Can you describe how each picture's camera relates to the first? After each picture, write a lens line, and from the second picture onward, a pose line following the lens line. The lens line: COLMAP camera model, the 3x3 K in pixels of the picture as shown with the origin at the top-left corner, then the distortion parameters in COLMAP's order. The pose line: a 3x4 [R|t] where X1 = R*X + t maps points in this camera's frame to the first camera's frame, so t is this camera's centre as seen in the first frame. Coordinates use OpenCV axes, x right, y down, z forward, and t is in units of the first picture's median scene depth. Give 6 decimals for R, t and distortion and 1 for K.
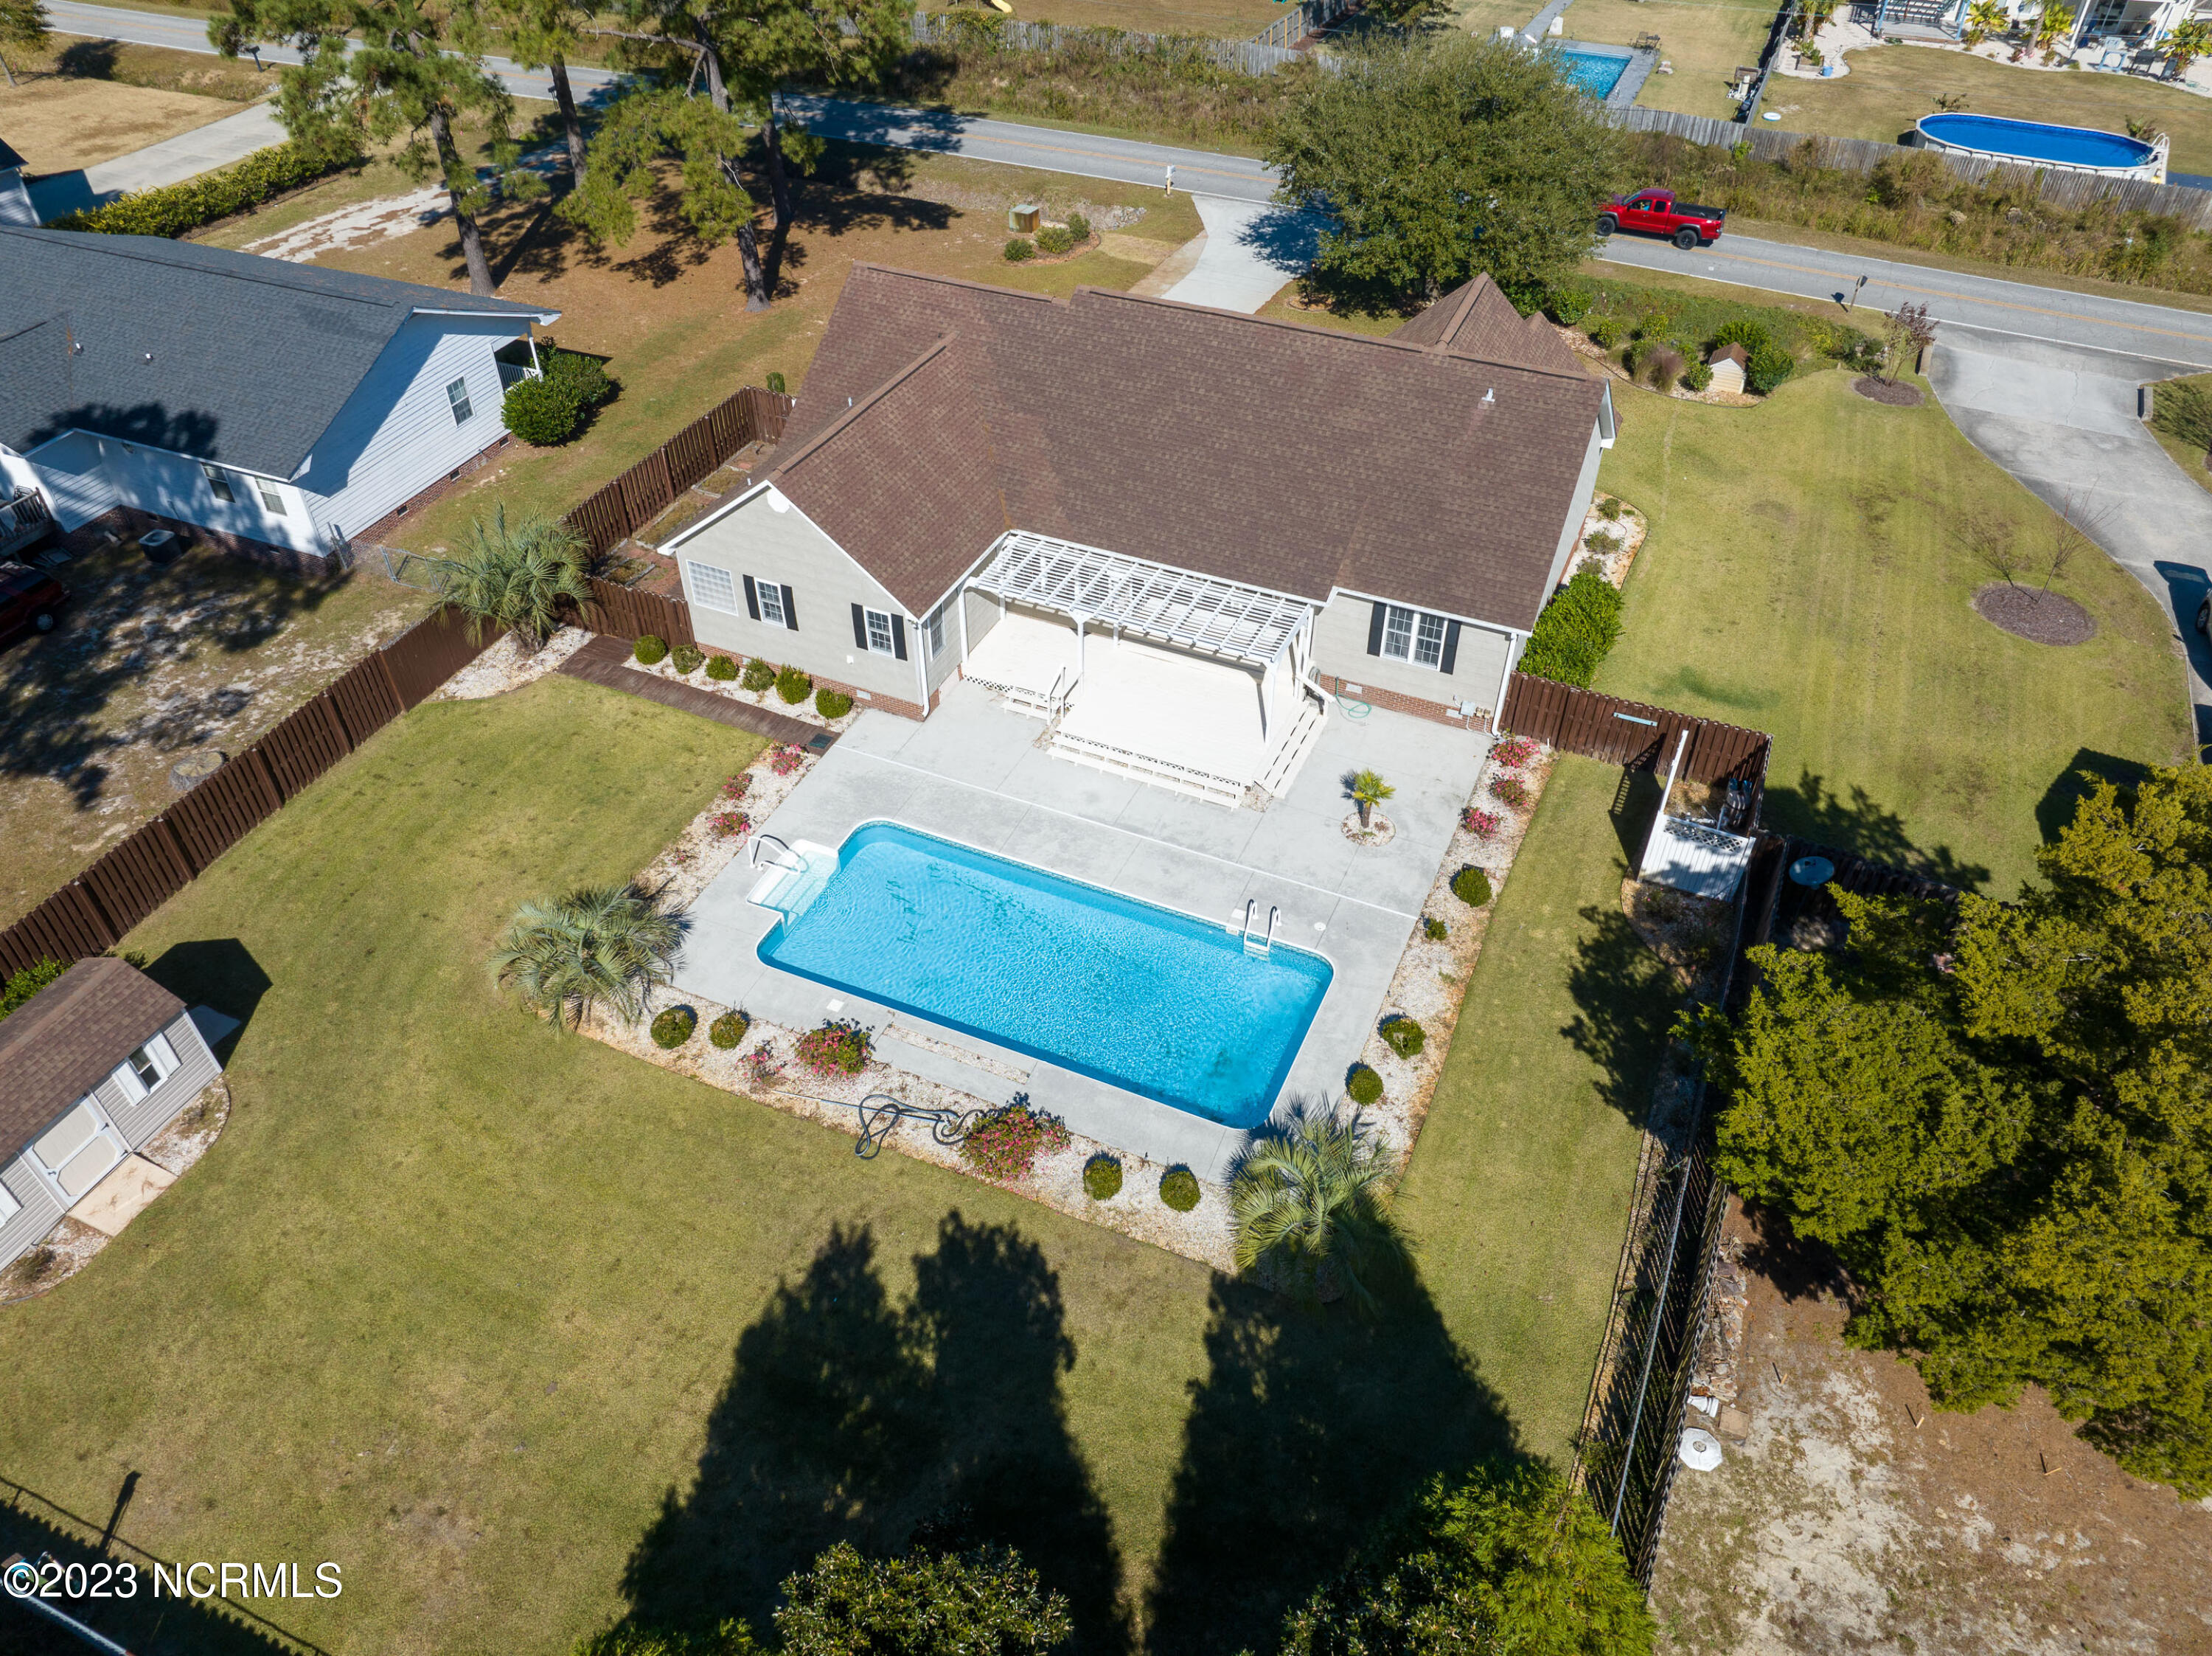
lens RADIAL K [[1562.9, 0, 1098.7], [0, 1562.9, 822.5], [0, 0, 1]] dist [-0.027687, -0.000206]
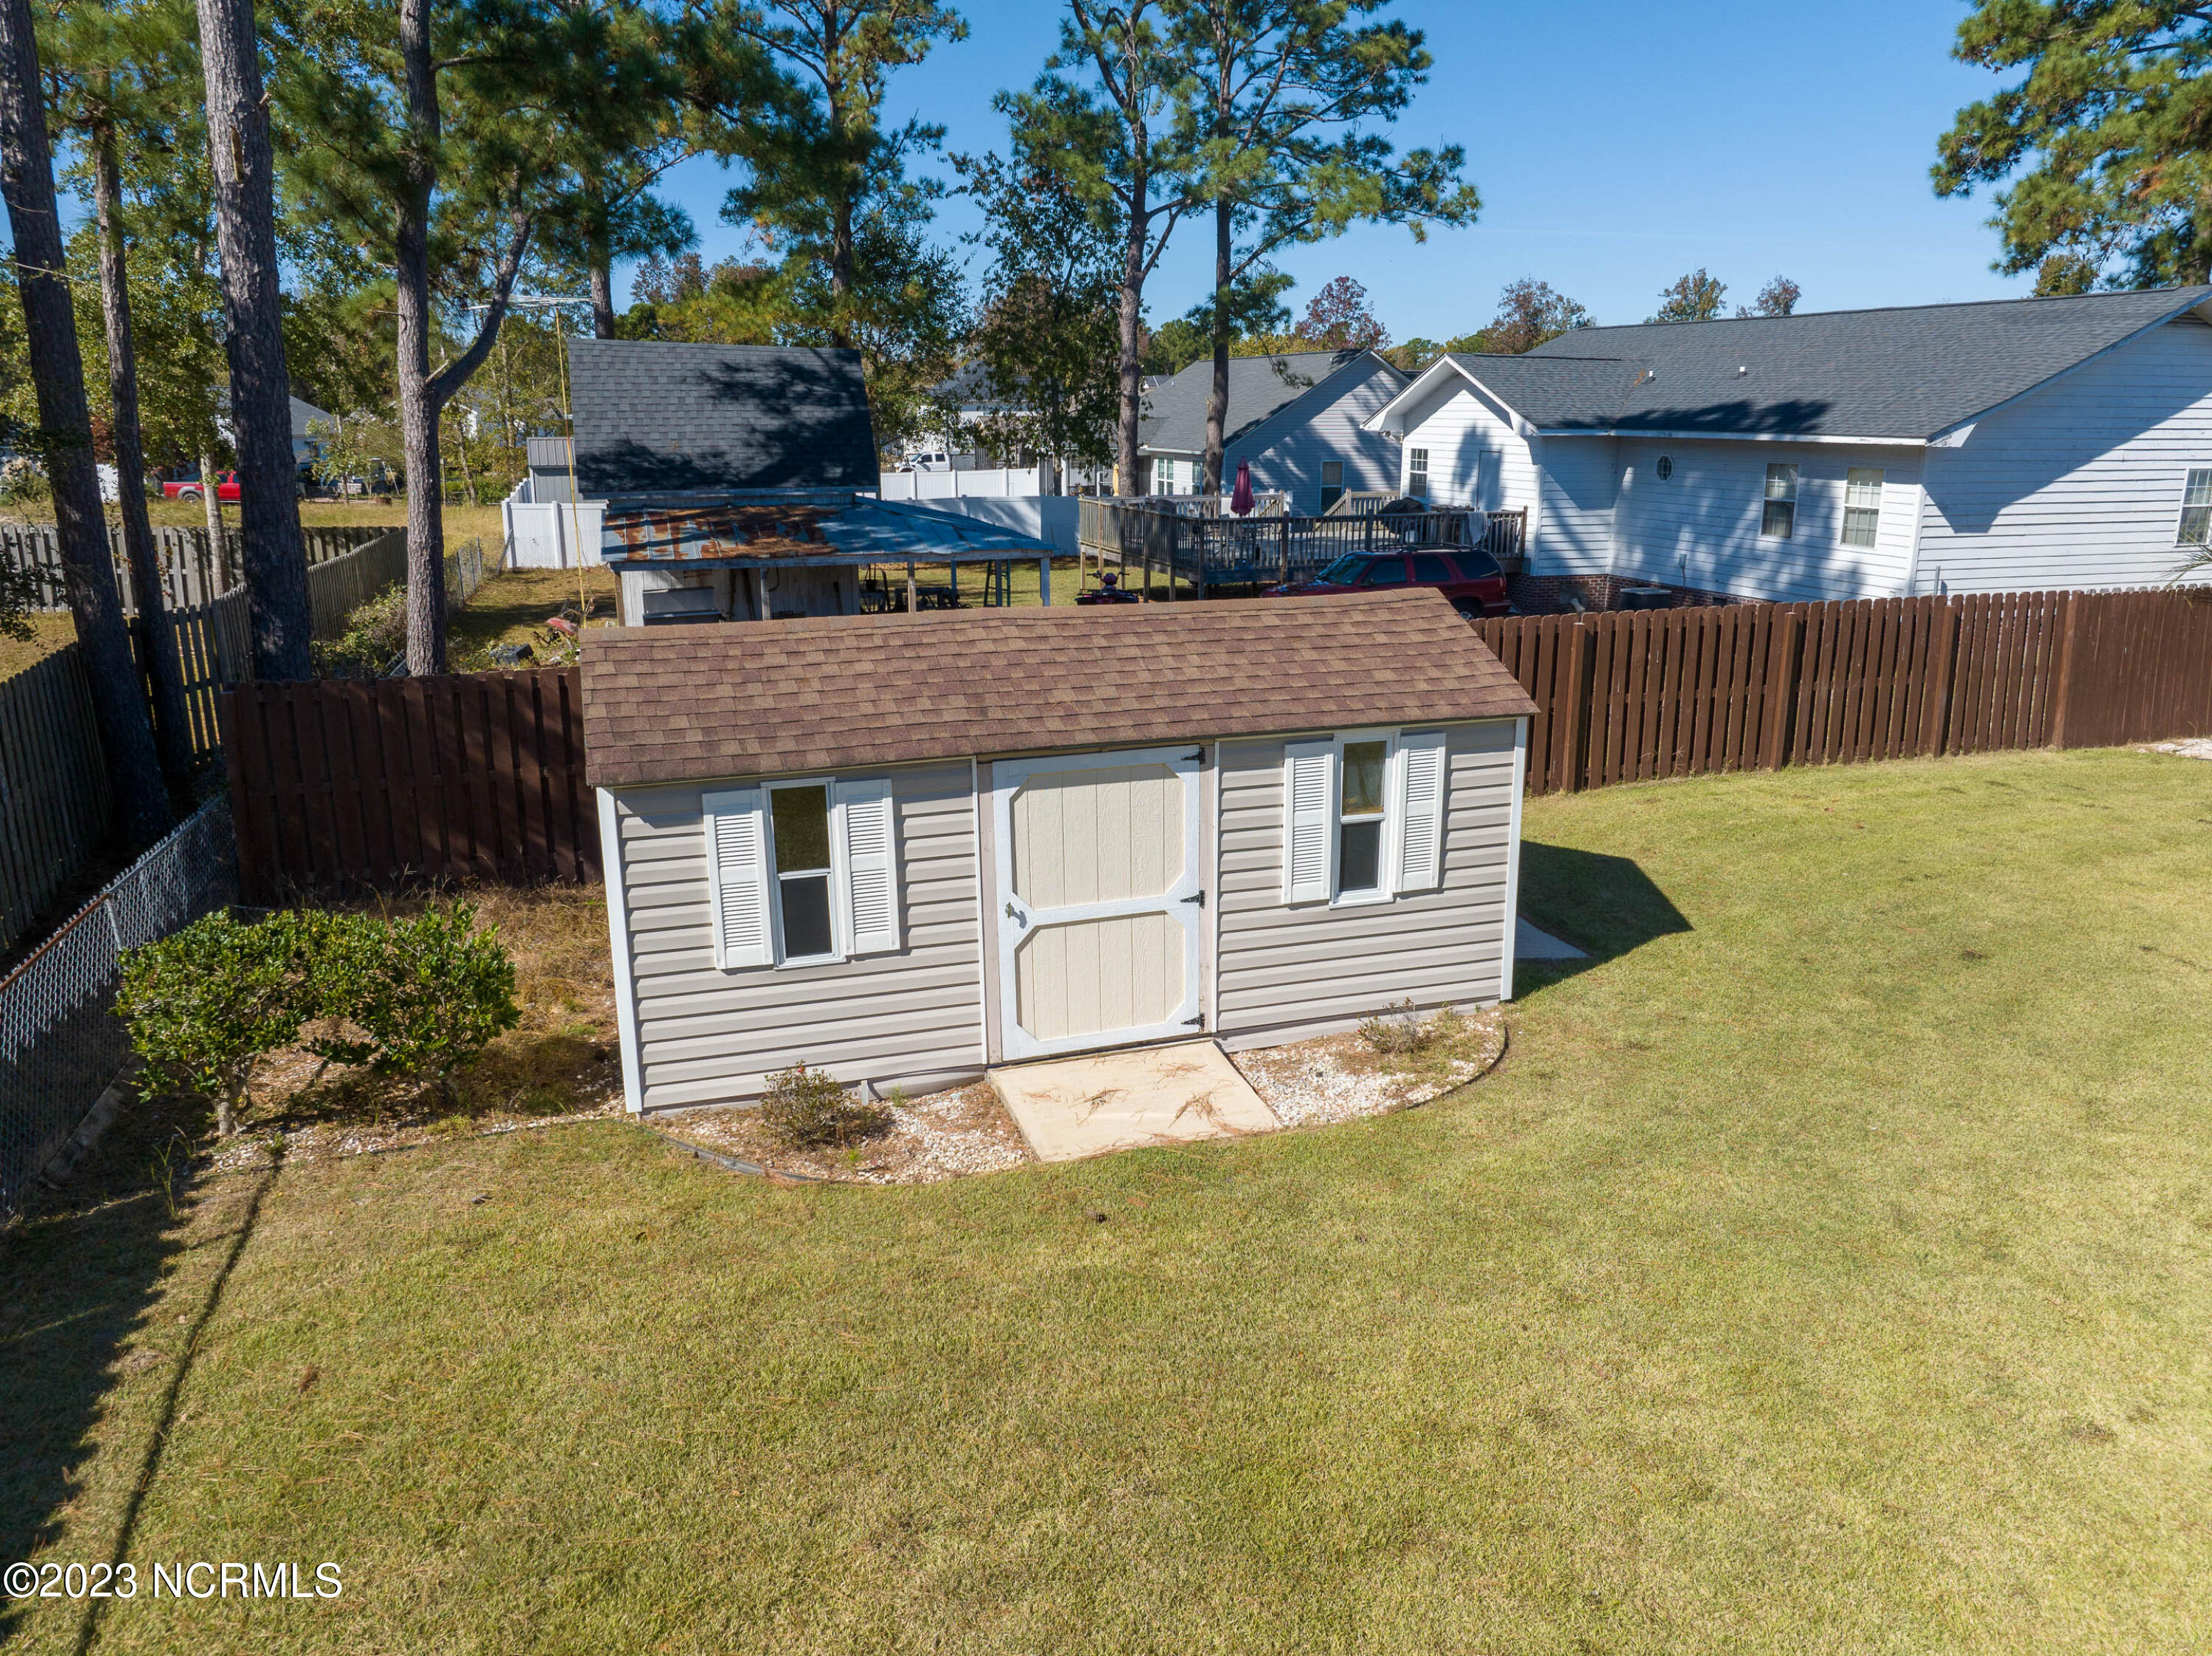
lens RADIAL K [[1493.9, 0, 1102.1], [0, 1493.9, 823.2], [0, 0, 1]] dist [-0.039144, 0.000144]
pose [[0.661669, 0.170102, -0.730247, -0.400515], [-0.495969, 0.829708, -0.256123, 0.264750], [0.562325, 0.531648, 0.633357, 0.735414]]
